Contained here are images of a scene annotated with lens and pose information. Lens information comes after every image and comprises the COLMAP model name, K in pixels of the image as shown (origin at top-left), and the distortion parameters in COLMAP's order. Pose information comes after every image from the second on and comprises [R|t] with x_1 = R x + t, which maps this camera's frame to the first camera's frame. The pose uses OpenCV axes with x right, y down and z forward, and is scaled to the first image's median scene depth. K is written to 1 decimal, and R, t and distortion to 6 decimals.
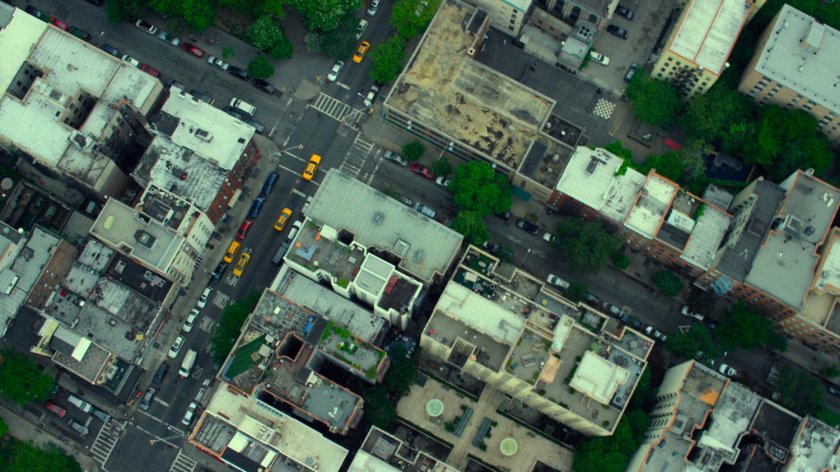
lens RADIAL K [[1136.6, 0, 420.0], [0, 1136.6, 236.0], [0, 0, 1]] dist [-0.247017, 0.375160]
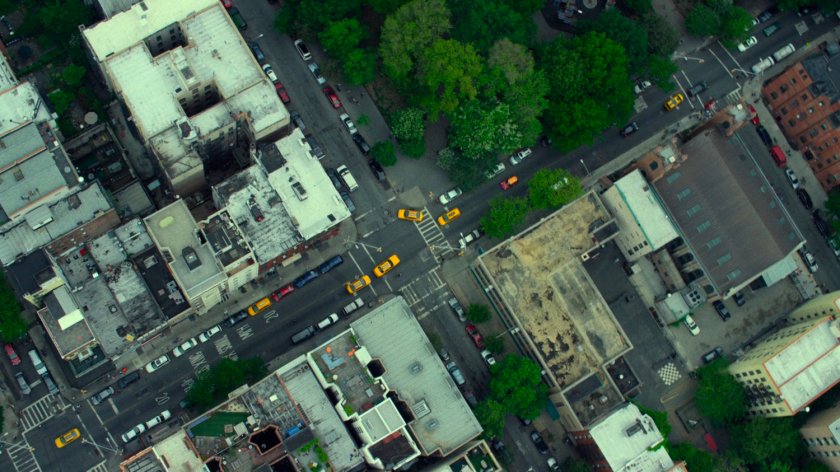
lens RADIAL K [[1136.6, 0, 420.0], [0, 1136.6, 236.0], [0, 0, 1]] dist [-0.247017, 0.375160]
pose [[0.856050, 0.516885, 0.002760, -0.087600], [-0.516167, 0.855120, -0.048394, -0.062051], [-0.027374, 0.040003, 0.998825, 0.052161]]
